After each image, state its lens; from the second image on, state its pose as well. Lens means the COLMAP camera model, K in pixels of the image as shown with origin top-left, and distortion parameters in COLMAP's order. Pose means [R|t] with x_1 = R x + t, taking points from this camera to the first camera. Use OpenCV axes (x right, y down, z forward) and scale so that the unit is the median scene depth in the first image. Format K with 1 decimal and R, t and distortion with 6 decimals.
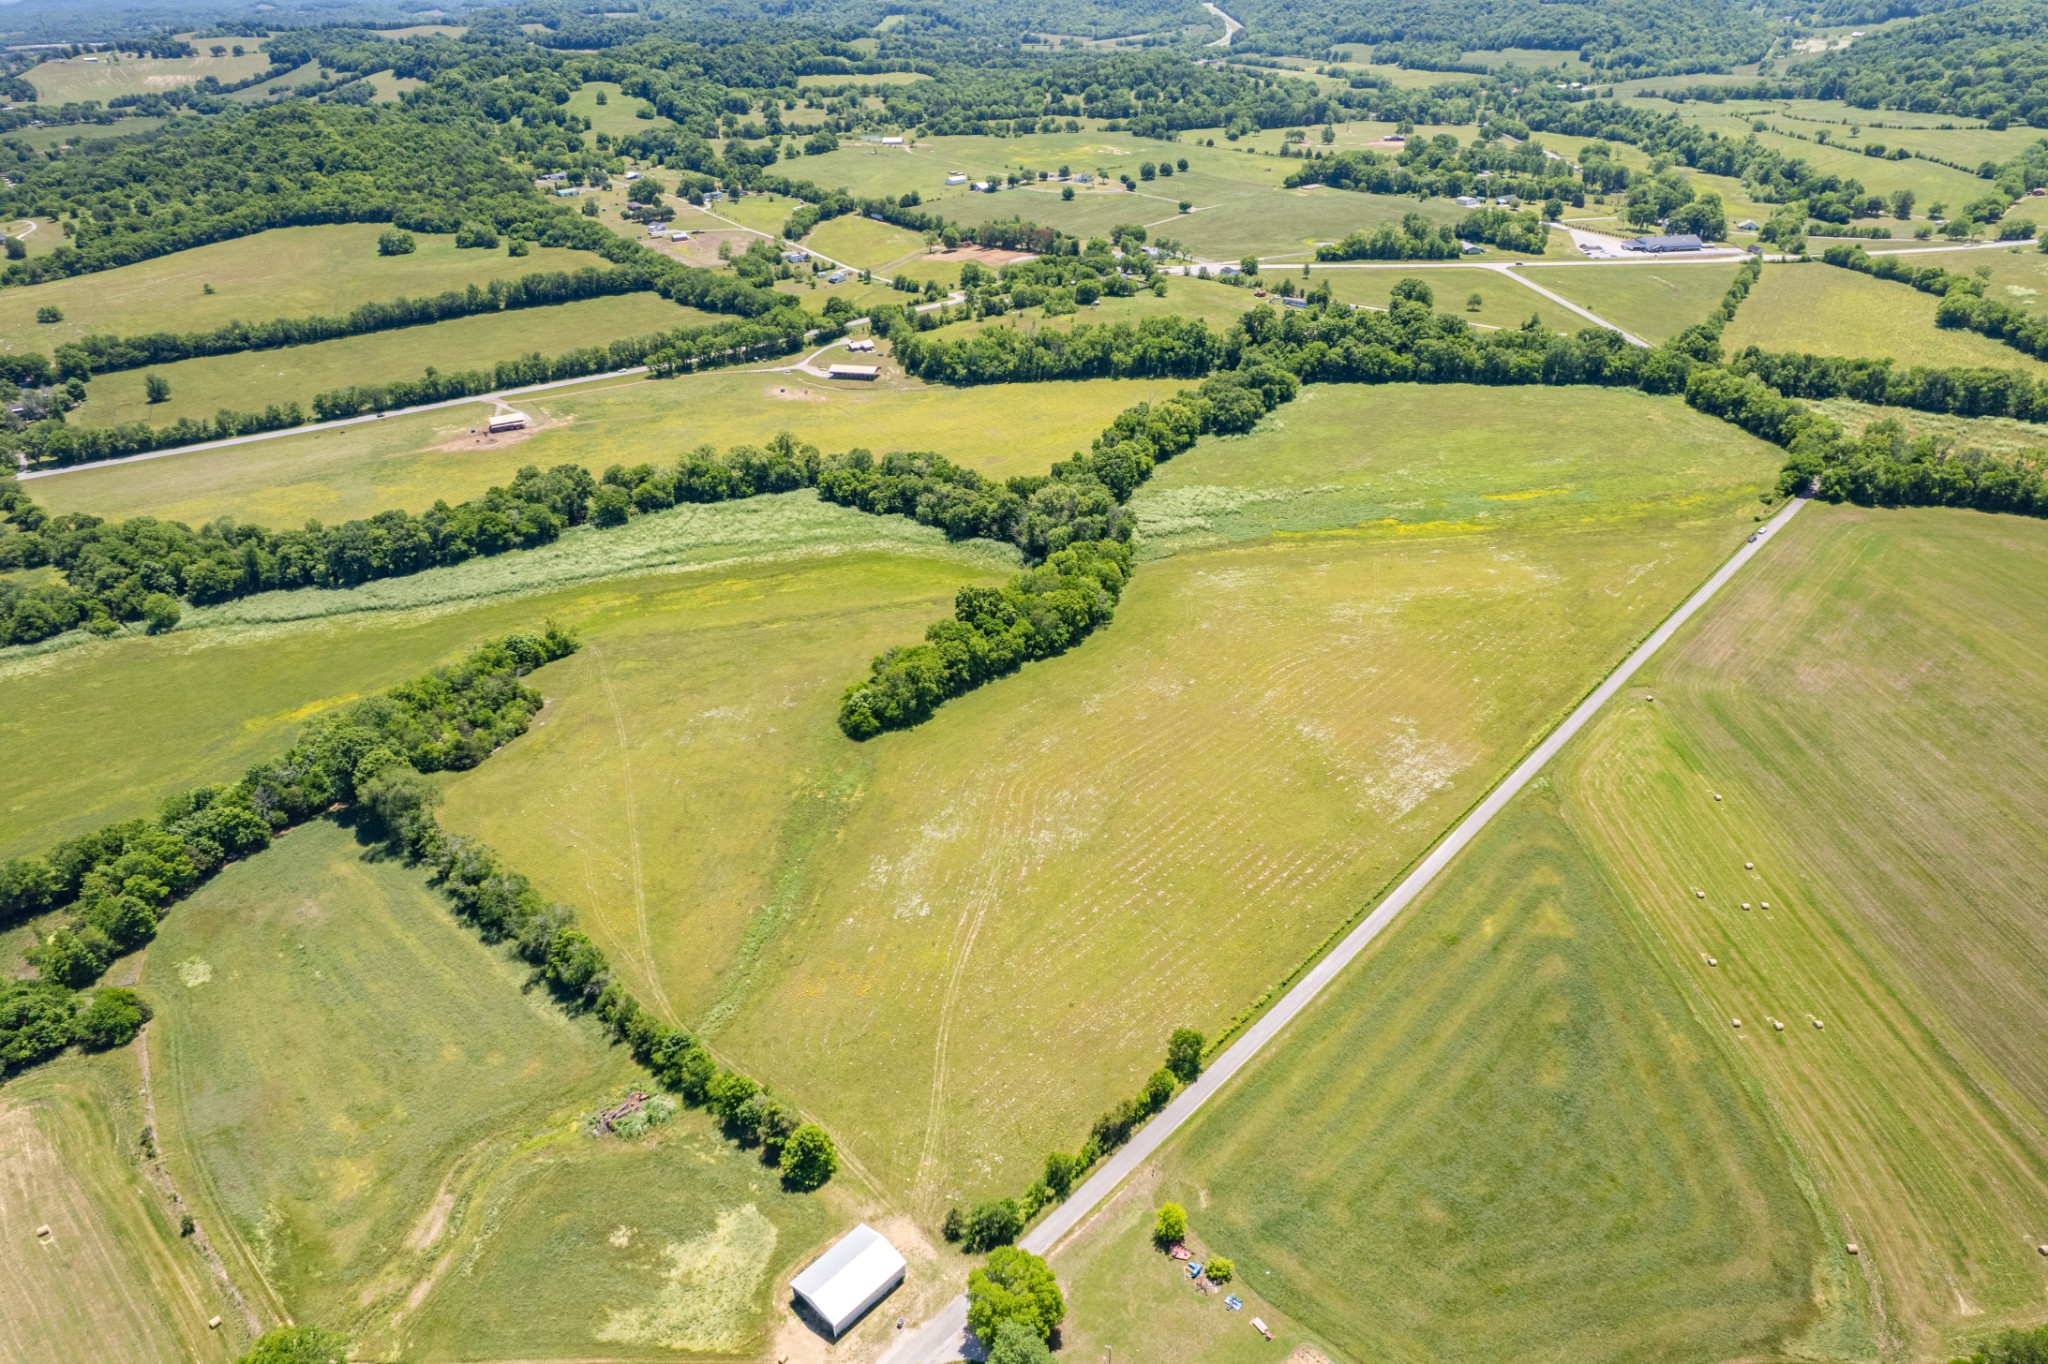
lens RADIAL K [[1313.1, 0, 1024.0], [0, 1313.1, 682.0], [0, 0, 1]] dist [-0.075693, 0.069205]
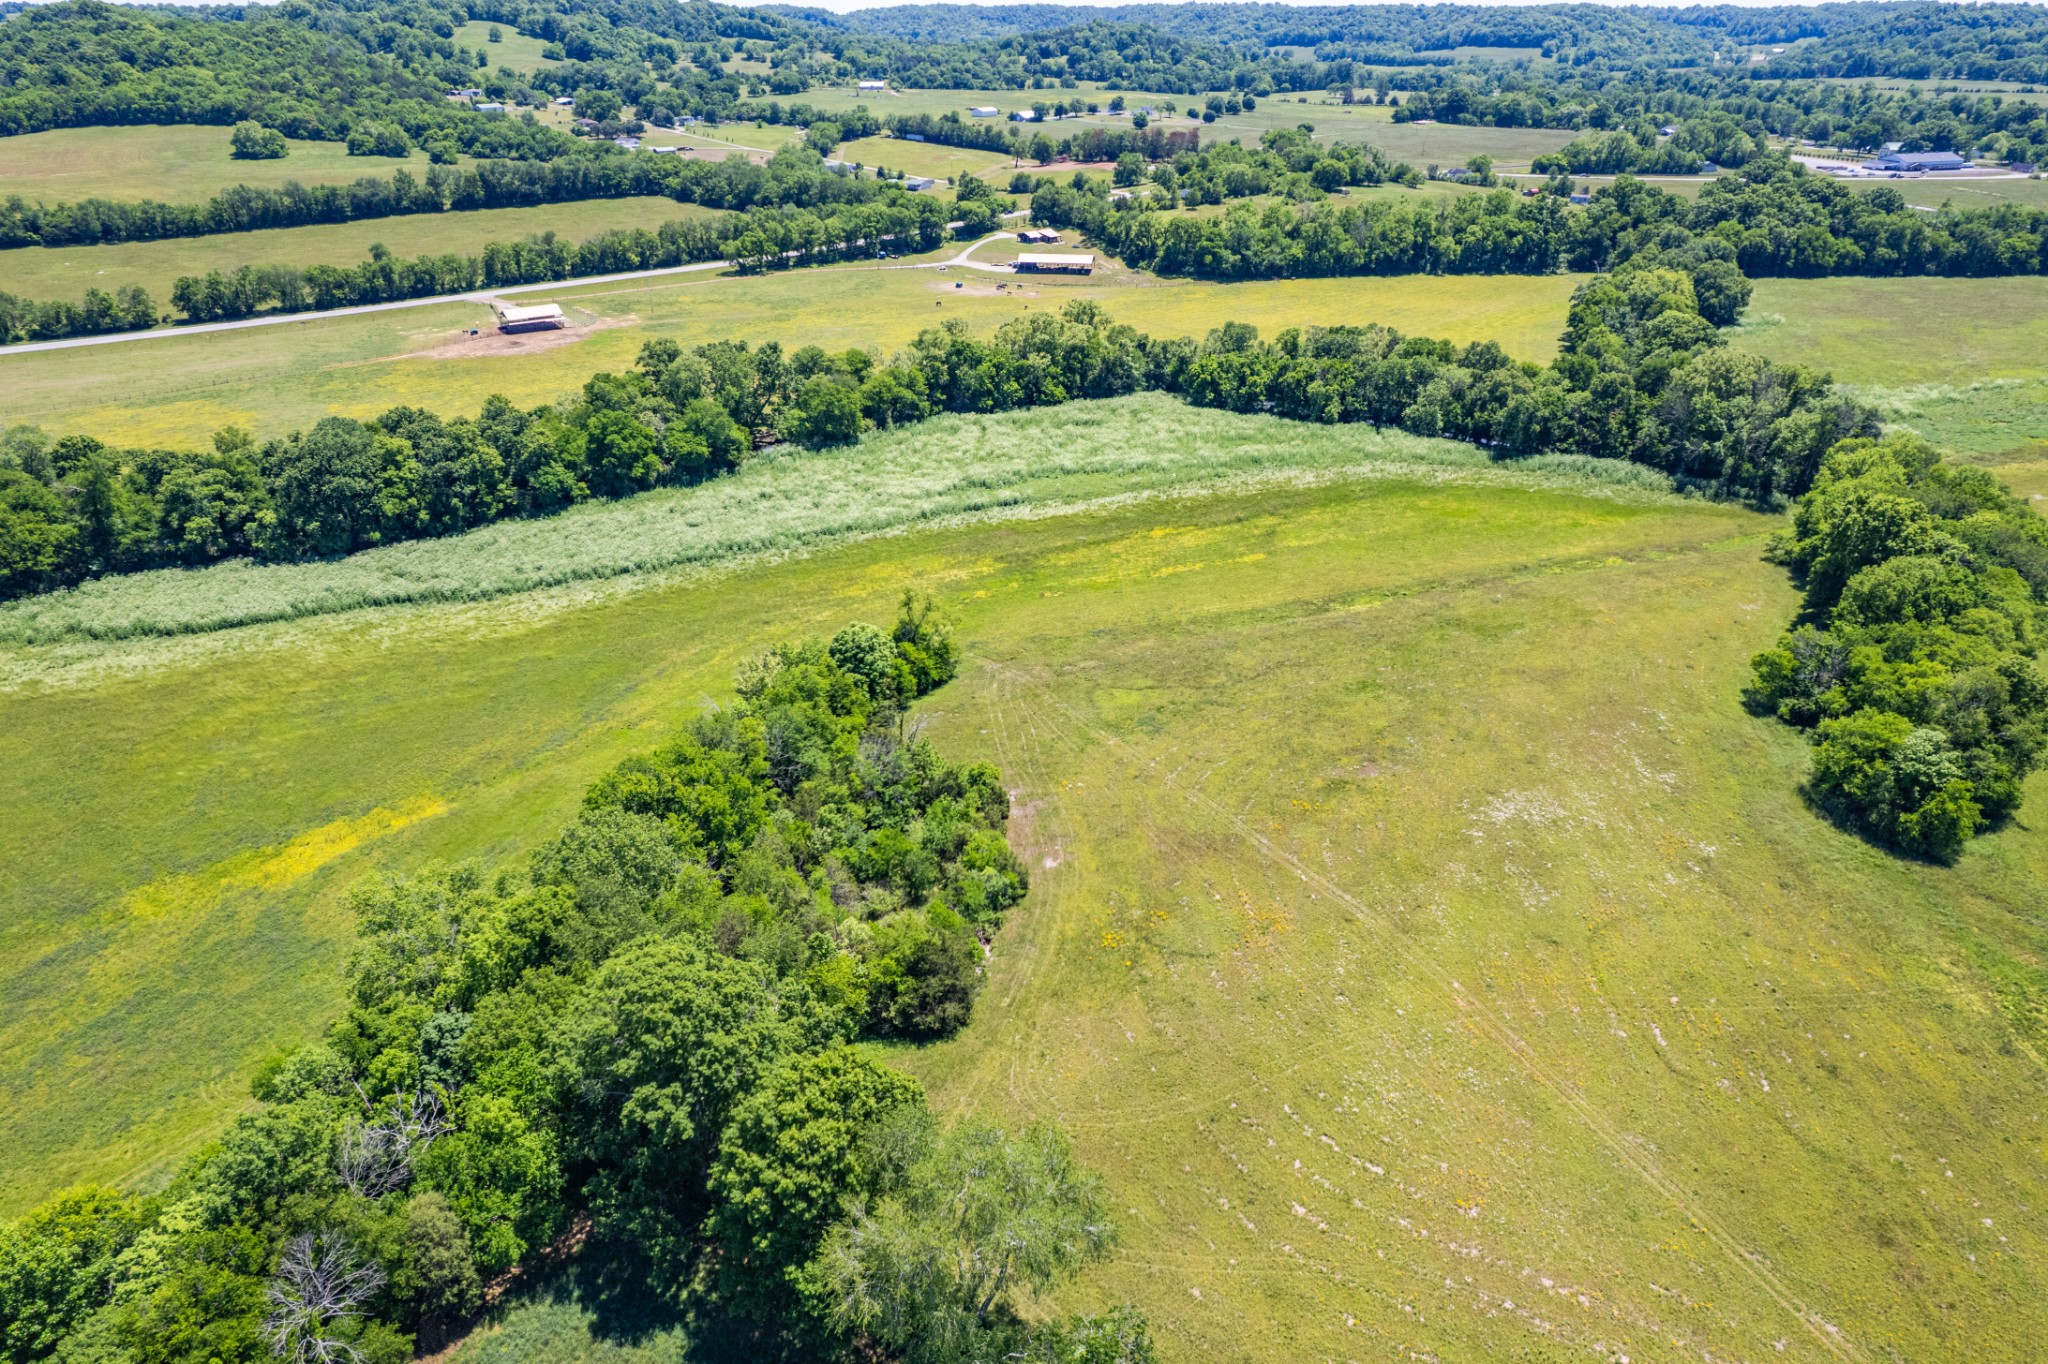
lens RADIAL K [[1313.1, 0, 1024.0], [0, 1313.1, 682.0], [0, 0, 1]] dist [-0.075693, 0.069205]
pose [[0.991336, -0.034847, 0.126642, -0.255317], [0.040223, 0.998384, -0.040144, -0.002020], [-0.125038, 0.044890, 0.991136, 0.392371]]
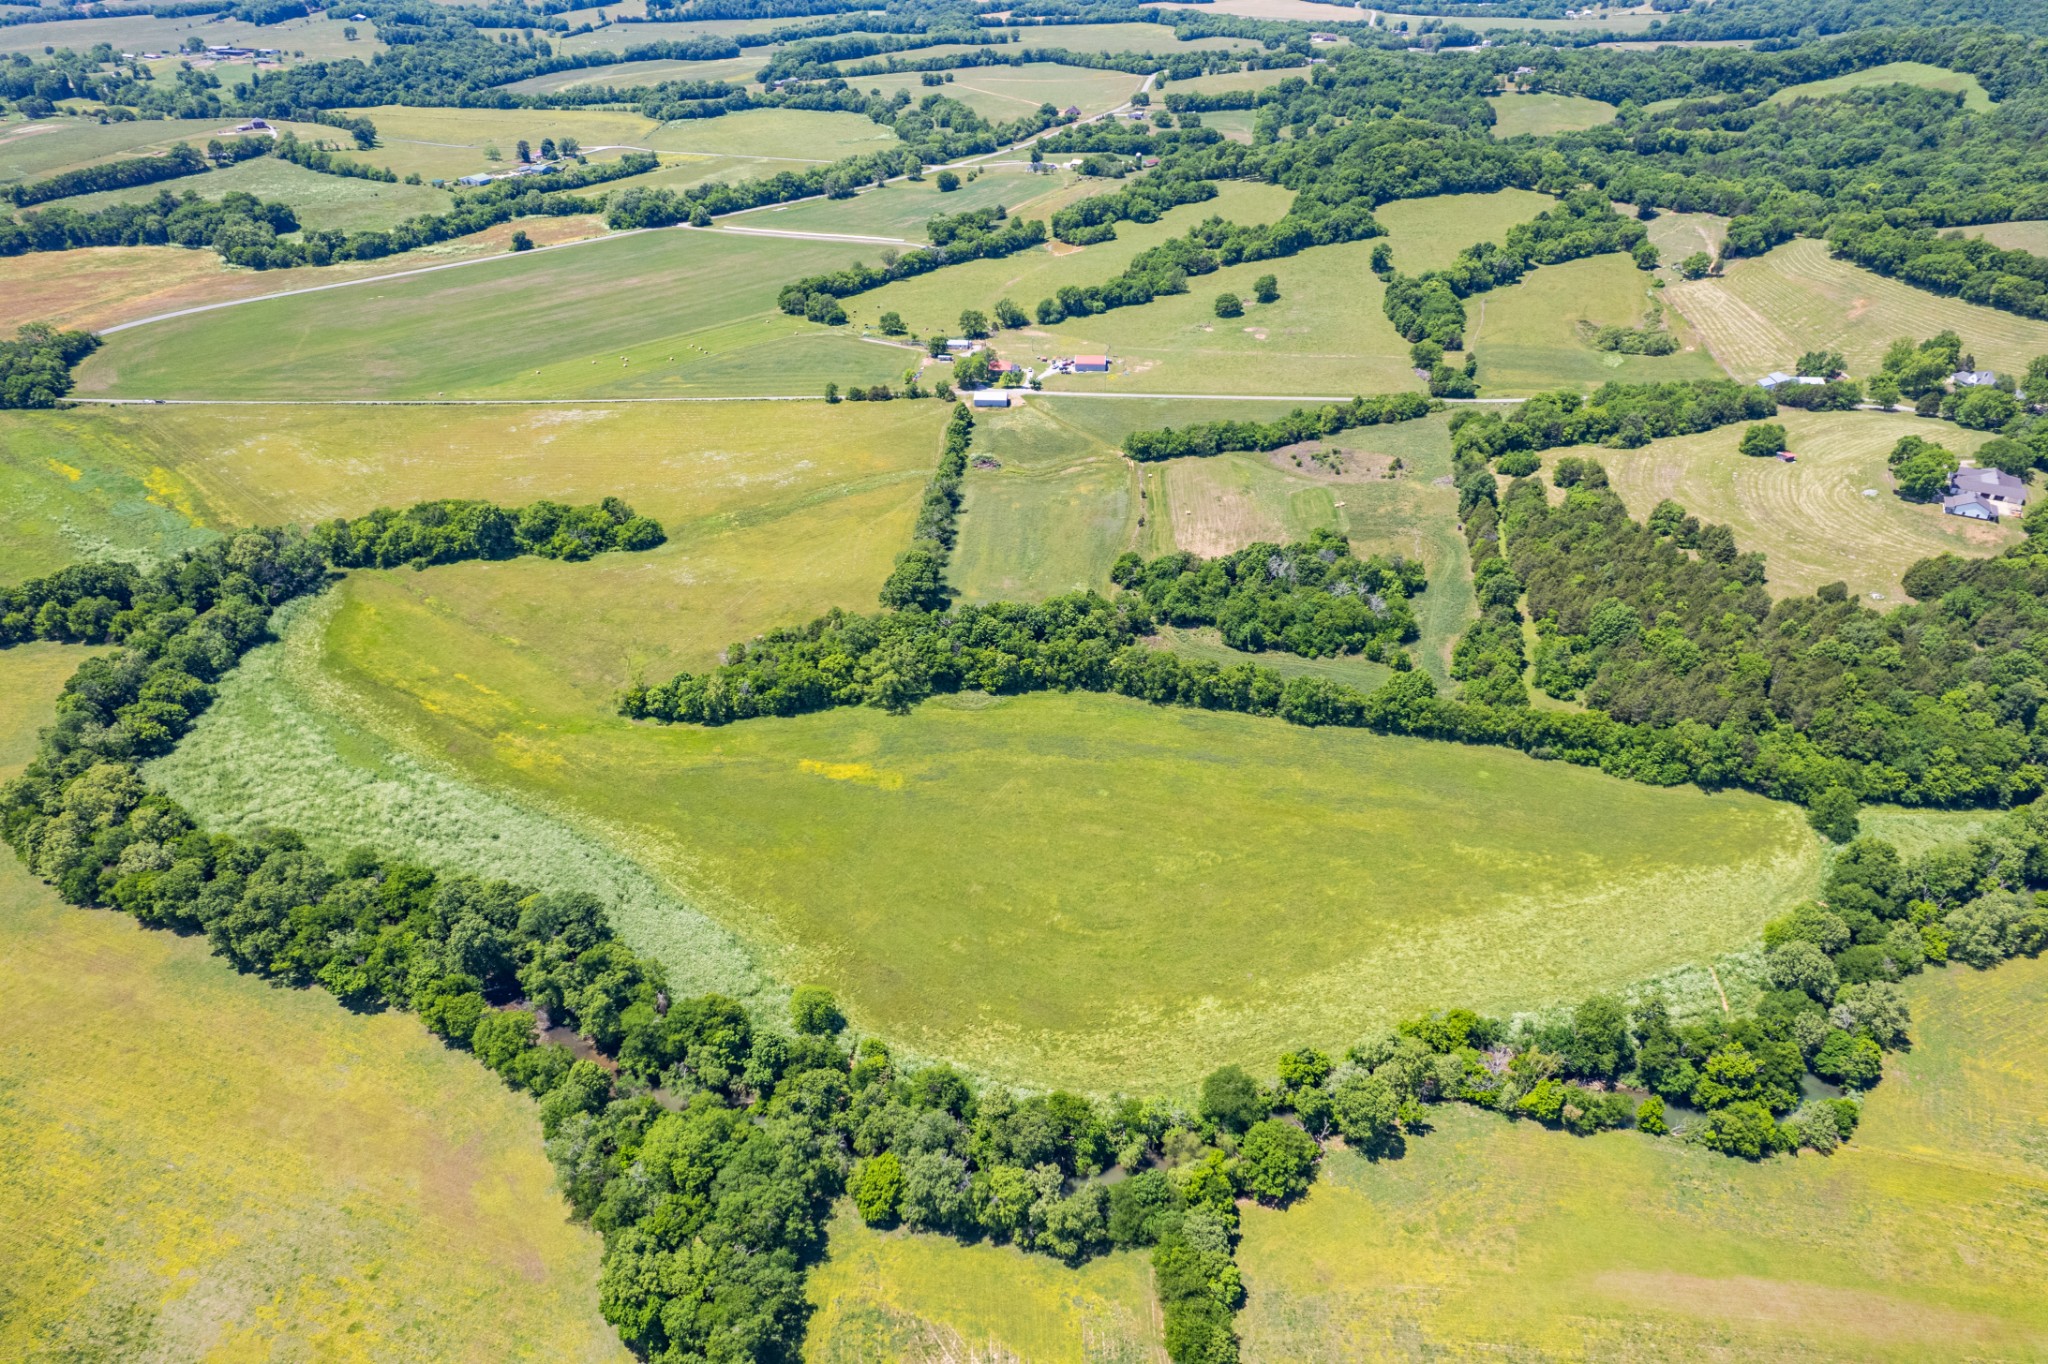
lens RADIAL K [[1313.1, 0, 1024.0], [0, 1313.1, 682.0], [0, 0, 1]] dist [-0.075693, 0.069205]
pose [[-0.640067, -0.385583, 0.664560, -0.803285], [0.399364, 0.571959, 0.716499, -0.422354], [-0.656371, 0.724009, -0.212104, 0.683051]]
